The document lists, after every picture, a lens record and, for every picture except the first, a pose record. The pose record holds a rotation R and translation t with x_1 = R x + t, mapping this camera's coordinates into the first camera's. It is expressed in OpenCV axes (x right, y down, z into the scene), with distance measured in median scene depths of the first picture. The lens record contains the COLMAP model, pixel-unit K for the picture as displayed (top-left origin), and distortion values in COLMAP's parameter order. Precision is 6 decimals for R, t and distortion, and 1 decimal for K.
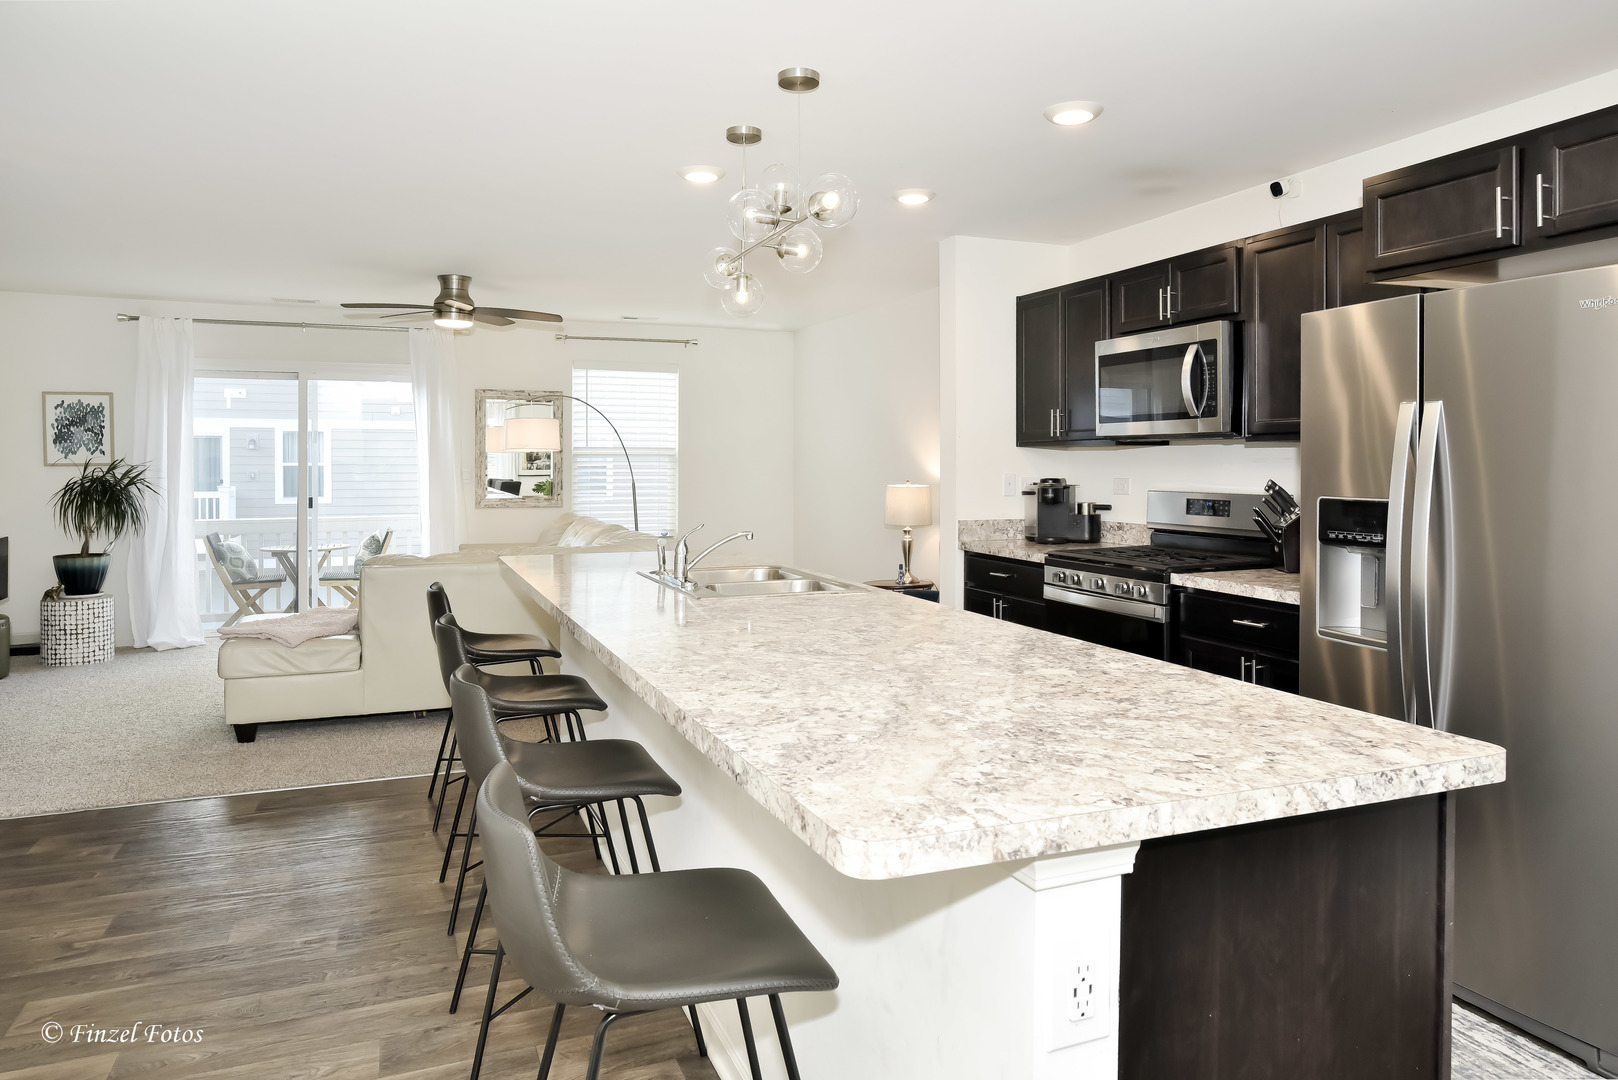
lens RADIAL K [[1064.0, 0, 810.6], [0, 1064.0, 488.4], [0, 0, 1]] dist [0.000429, 0.000879]
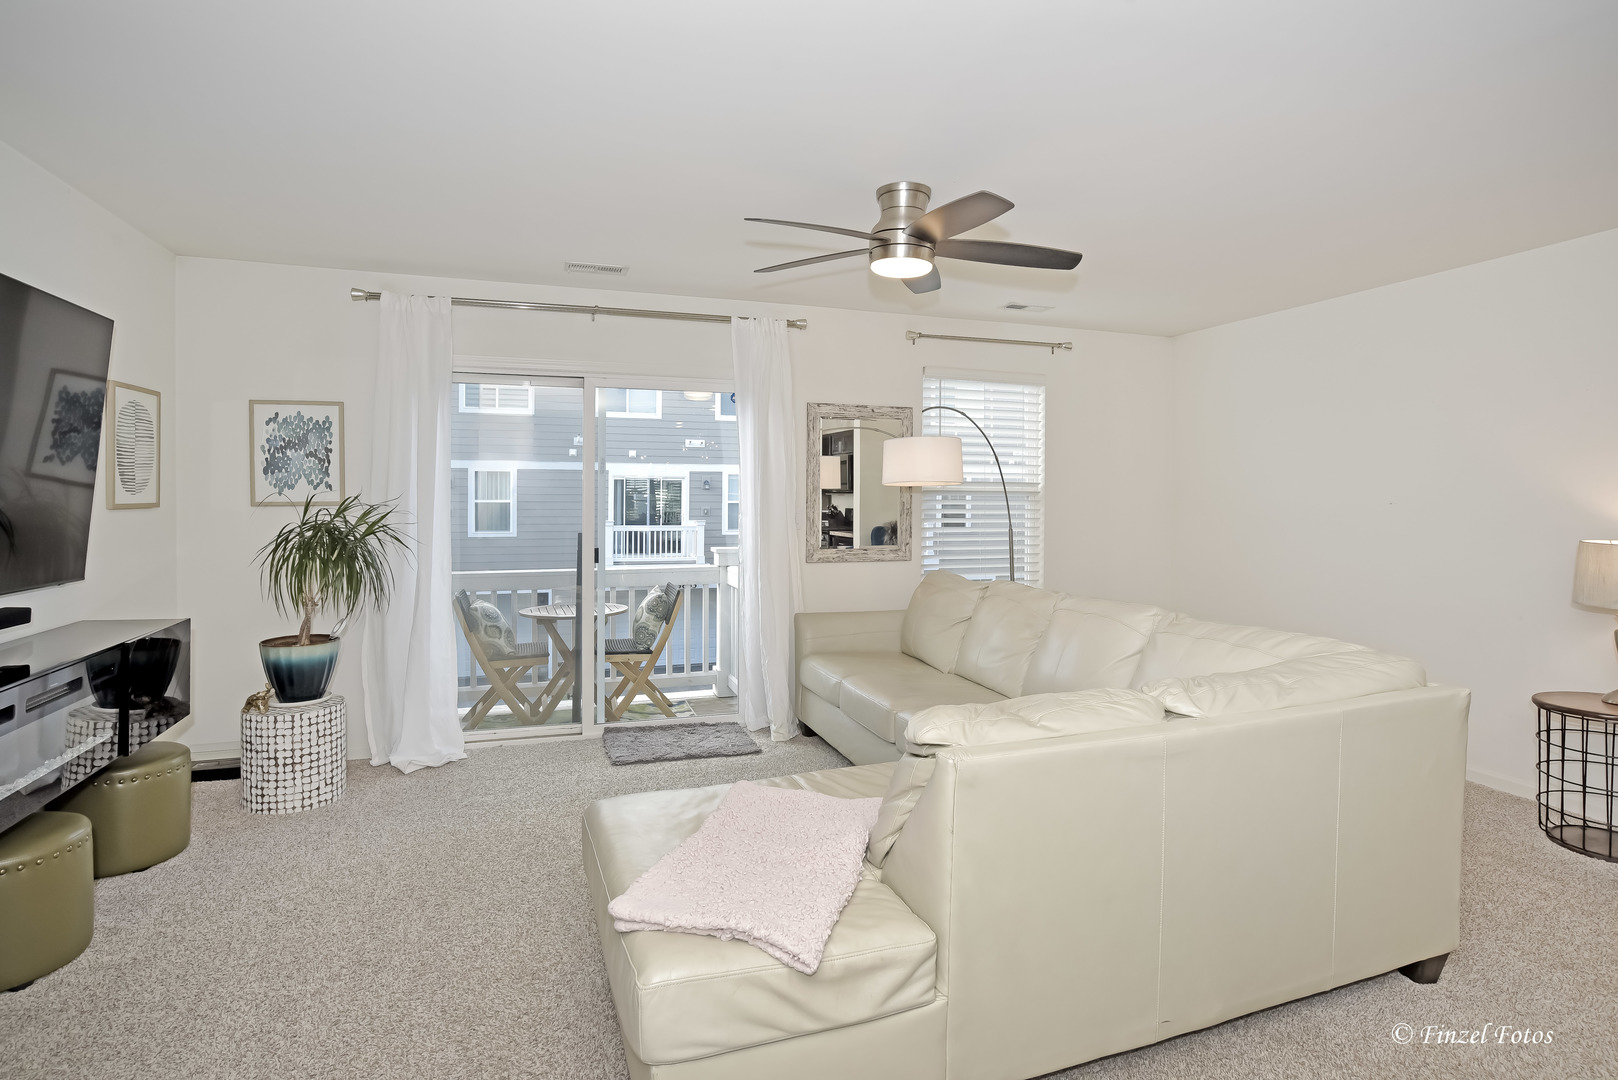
lens RADIAL K [[858.1, 0, 809.1], [0, 858.1, 519.9], [0, 0, 1]] dist [-0.046669, 0.024171]
pose [[0.997901, 0.003847, -0.064641, -0.326127], [-0.003959, 0.999991, -0.001602, -0.012598], [0.064634, 0.001854, 0.997907, 0.481981]]
